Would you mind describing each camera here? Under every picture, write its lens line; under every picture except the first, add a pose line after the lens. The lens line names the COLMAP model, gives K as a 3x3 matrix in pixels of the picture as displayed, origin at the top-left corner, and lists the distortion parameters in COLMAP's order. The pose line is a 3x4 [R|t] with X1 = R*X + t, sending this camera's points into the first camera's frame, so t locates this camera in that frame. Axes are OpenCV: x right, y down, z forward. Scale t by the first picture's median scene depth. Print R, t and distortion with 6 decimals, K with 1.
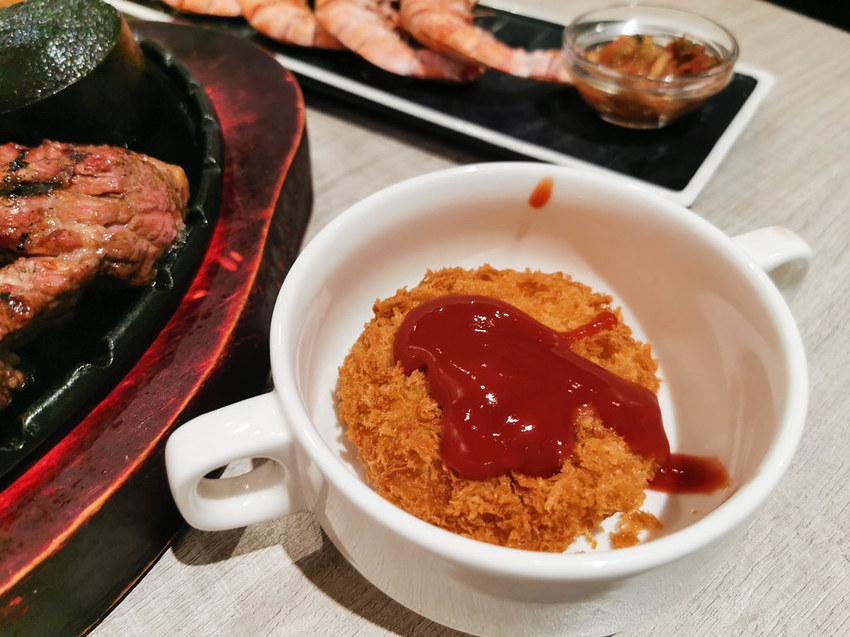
lens RADIAL K [[622.7, 0, 428.5], [0, 622.7, 318.5], [0, 0, 1]] dist [0.020136, -0.018504]
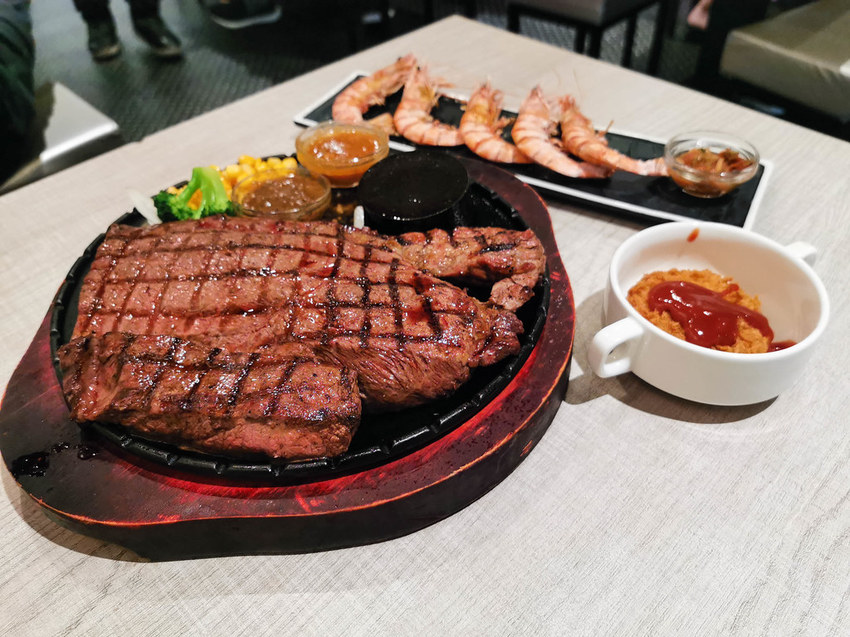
lens RADIAL K [[622.7, 0, 425.8], [0, 622.7, 317.4], [0, 0, 1]] dist [0.020136, -0.018504]
pose [[0.995915, -0.076535, 0.047916, -0.630184], [0.080181, 0.993606, -0.079482, 0.134150], [-0.041526, 0.082999, 0.995684, -0.806254]]
